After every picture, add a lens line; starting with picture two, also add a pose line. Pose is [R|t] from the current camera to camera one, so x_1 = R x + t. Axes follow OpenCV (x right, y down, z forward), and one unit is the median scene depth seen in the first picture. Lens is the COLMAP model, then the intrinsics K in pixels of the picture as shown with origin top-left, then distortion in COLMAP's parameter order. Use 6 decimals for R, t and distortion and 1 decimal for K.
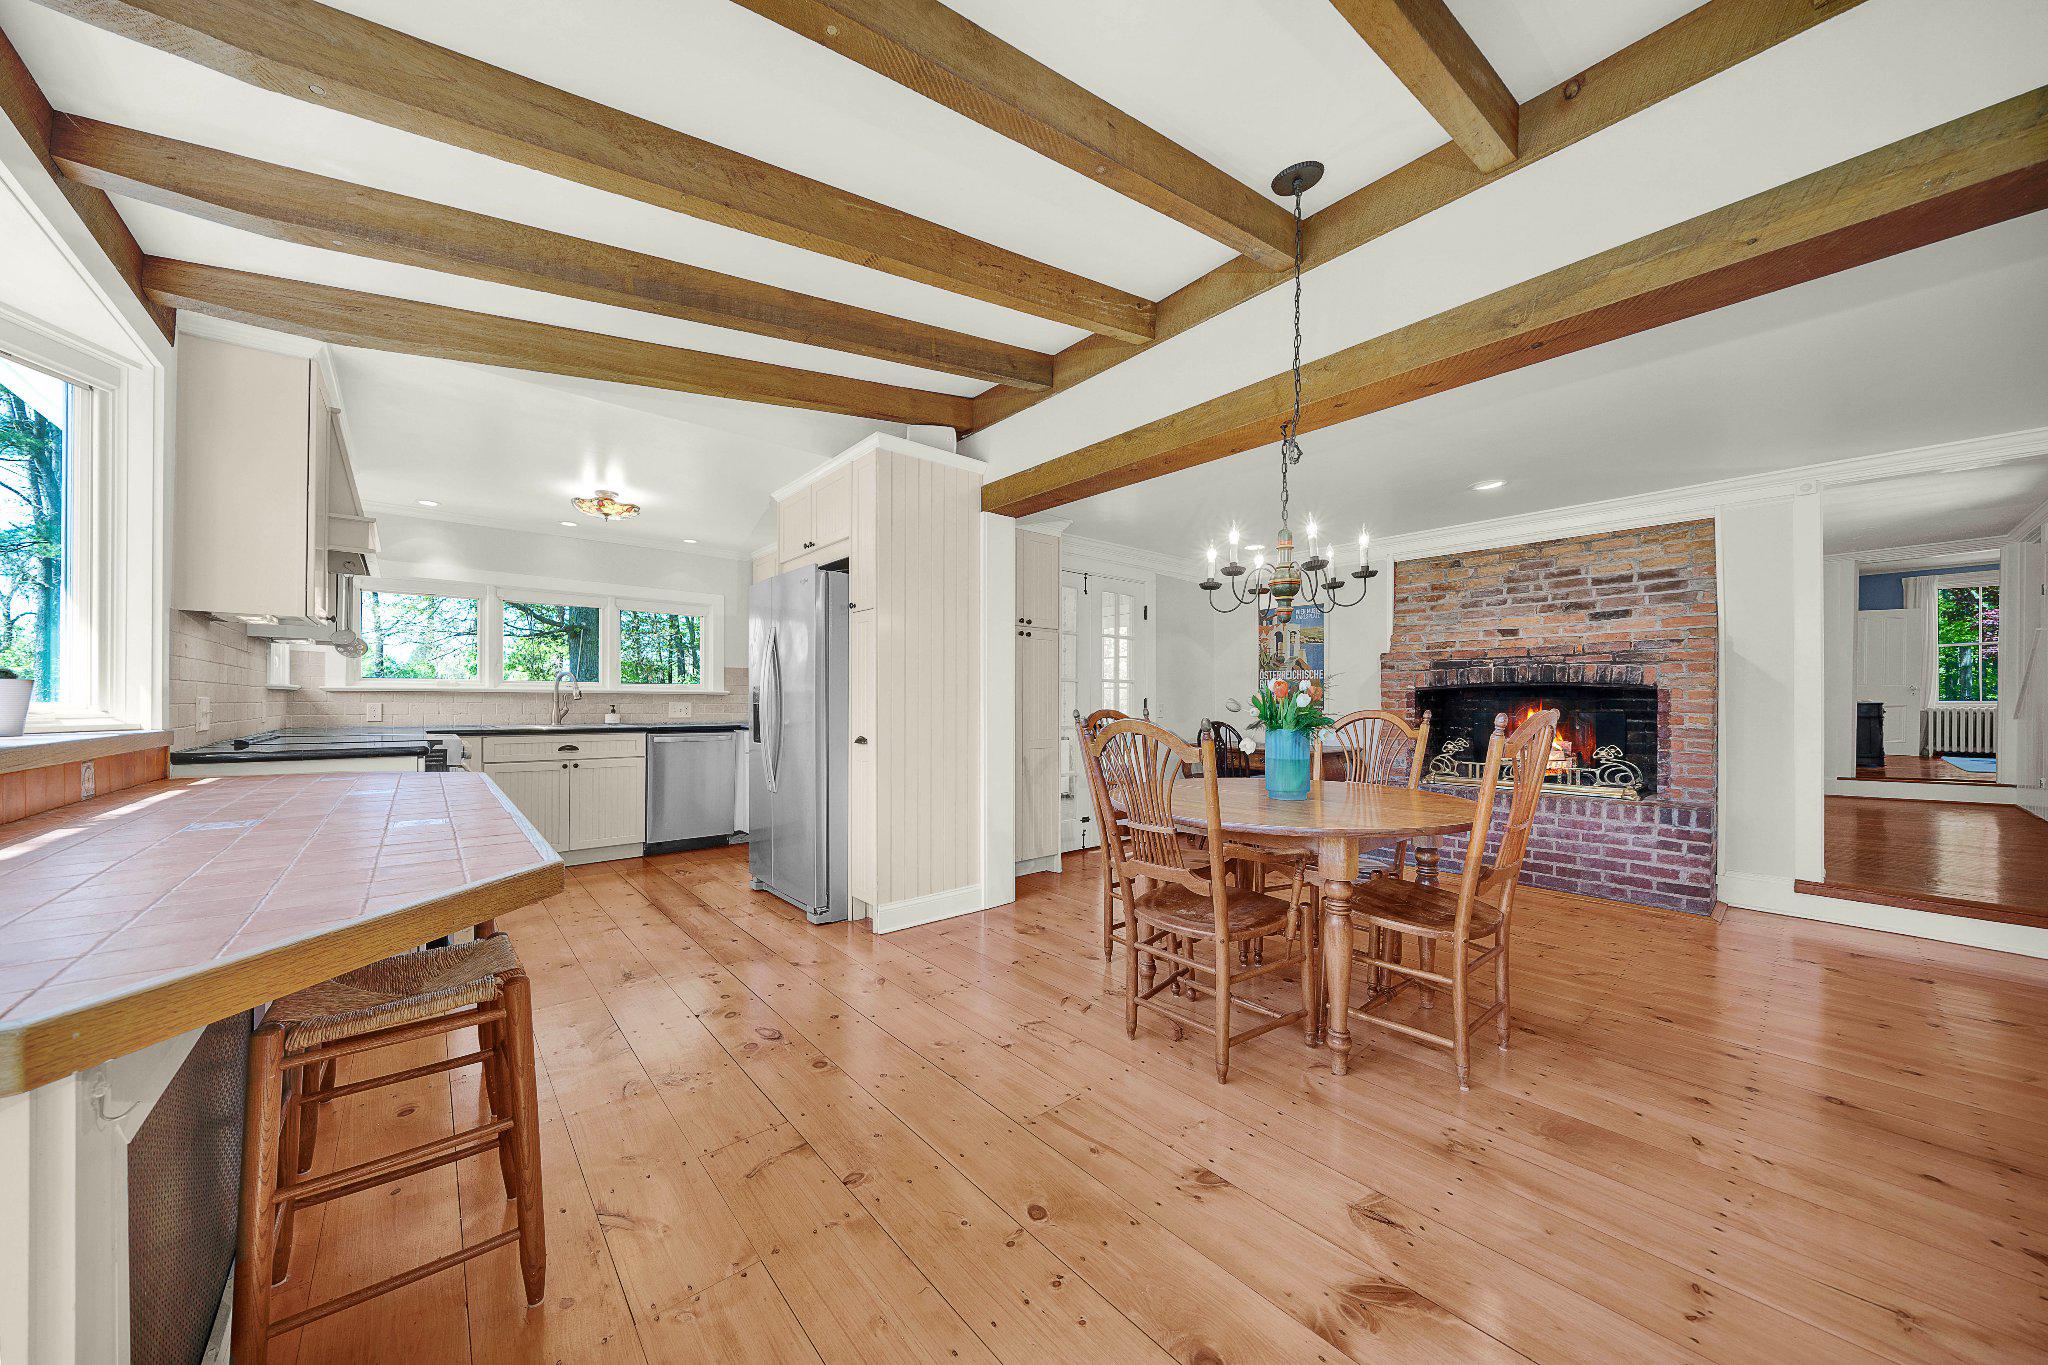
lens RADIAL K [[711.6, 0, 1016.9], [0, 711.6, 702.6], [0, 0, 1]] dist [-0.001347, -0.000155]
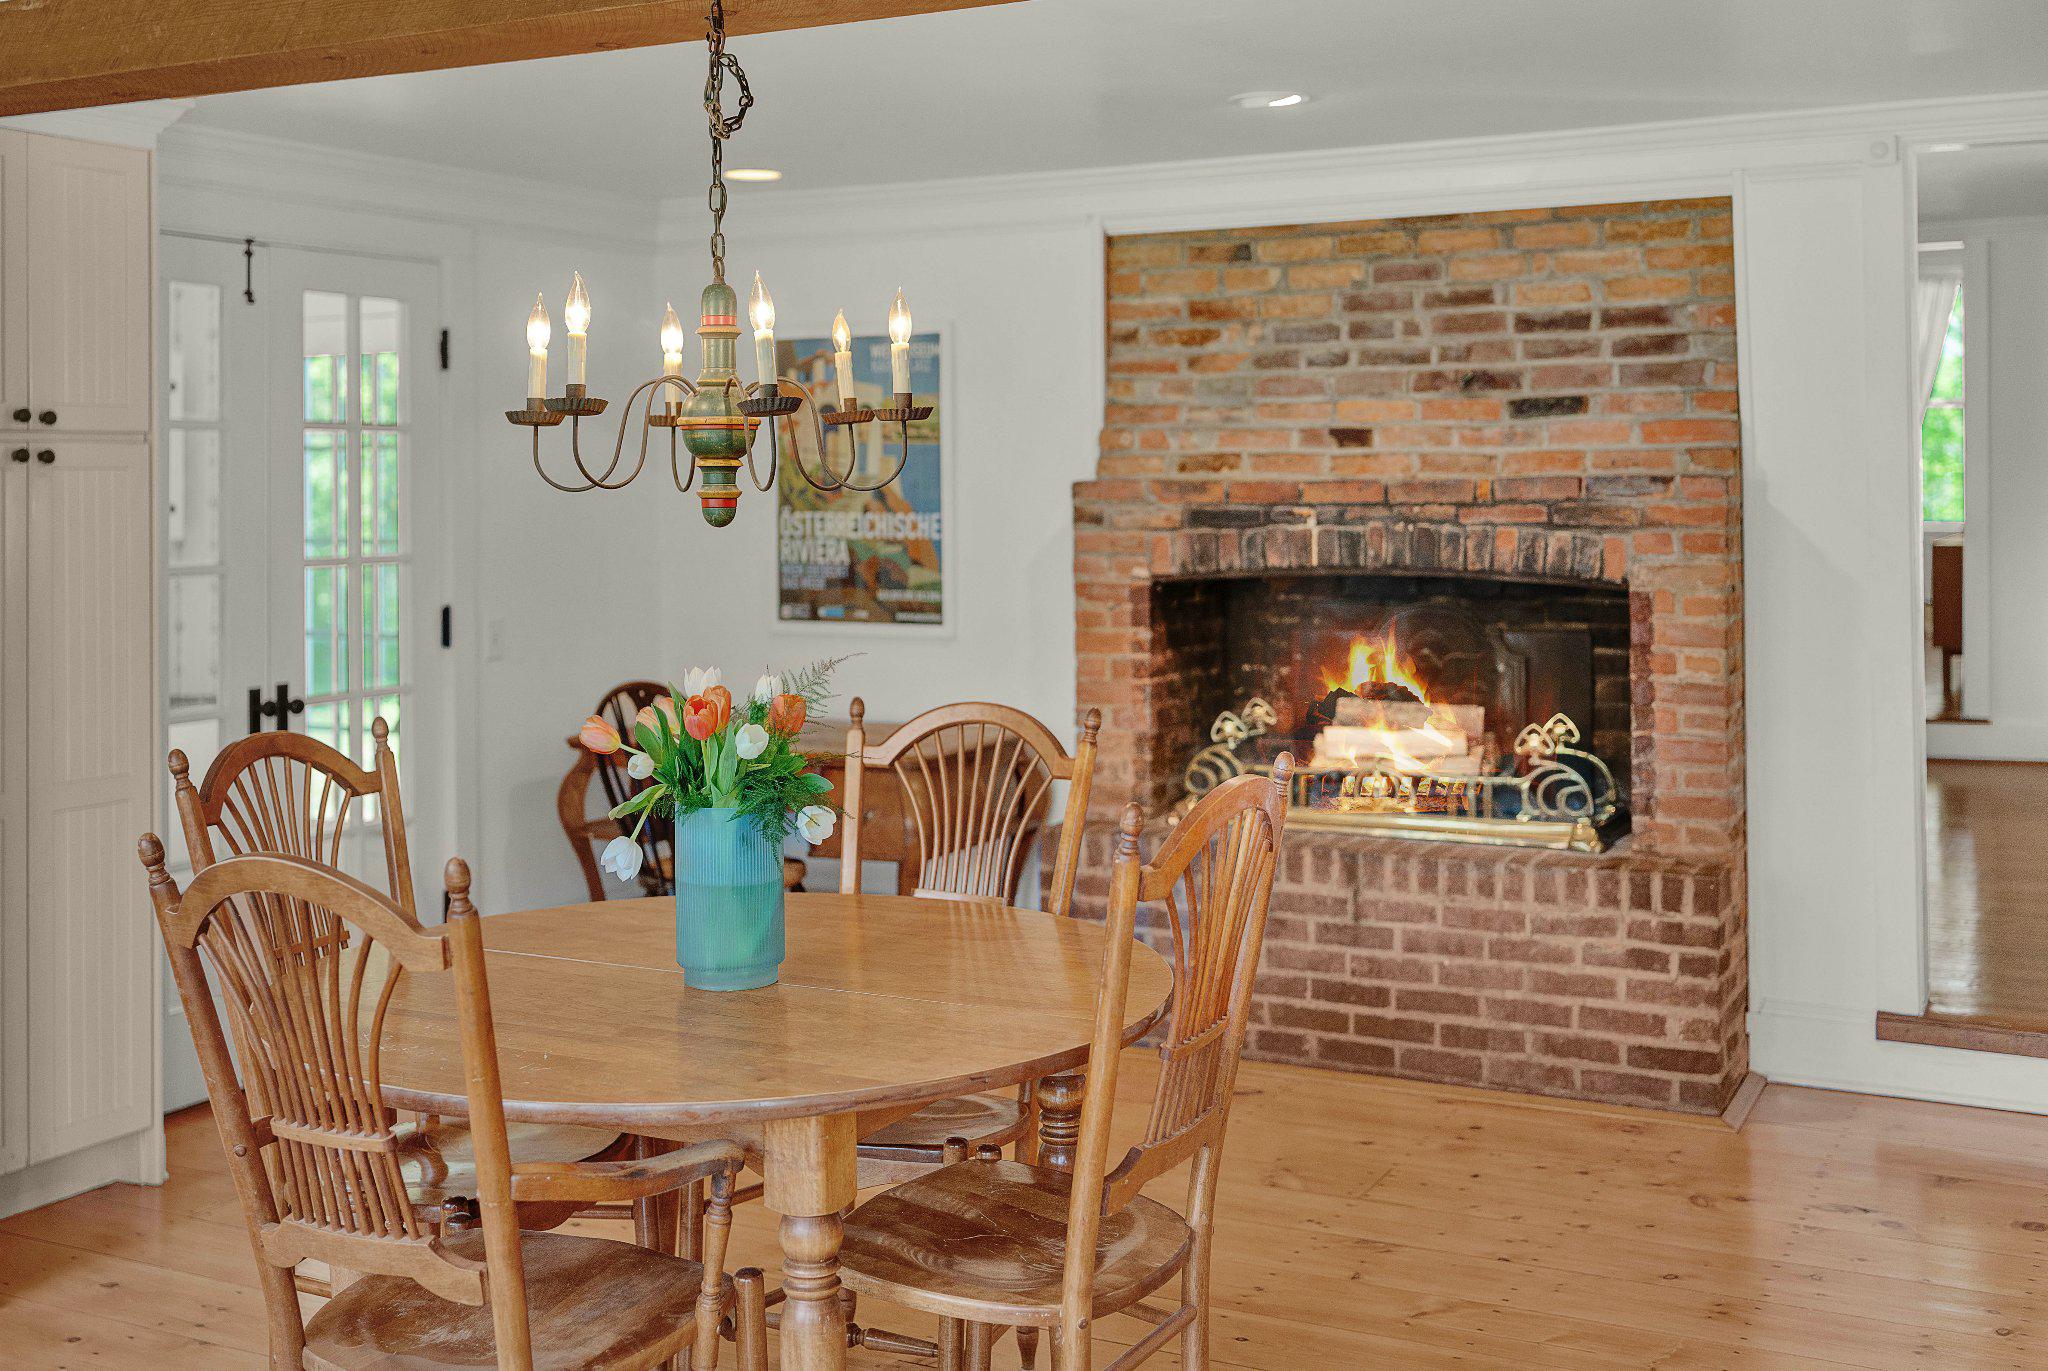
lens RADIAL K [[2281.0, 0, 1018.7], [0, 2281.0, 448.6], [0, 0, 1]] dist [0.005565, 0.042765]
pose [[0.927784, -0.007562, 0.373042, 0.042195], [0.012375, 0.999868, -0.010510, -0.090686], [-0.372913, 0.014367, 0.927755, -0.137534]]
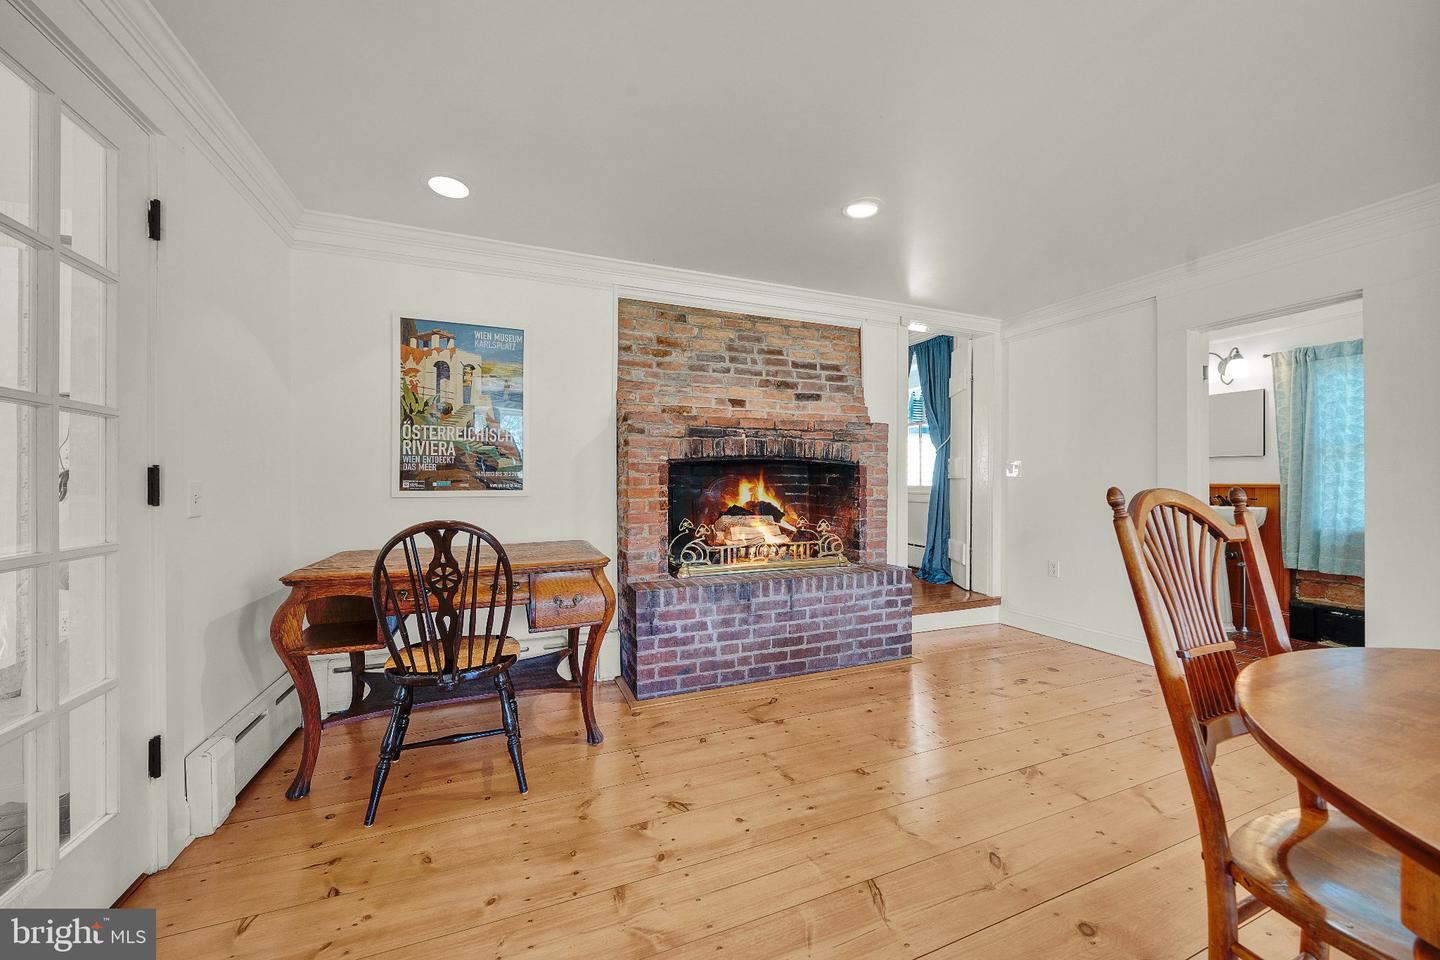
lens RADIAL K [[509.7, 0, 710.2], [0, 509.7, 478.7], [0, 0, 1]] dist [-0.002007, -0.000018]
pose [[0.335547, -0.001129, 0.942023, 0.050849], [0.002819, 0.999996, 0.000194, 0.001132], [-0.942019, 0.002590, 0.335549, 0.905719]]
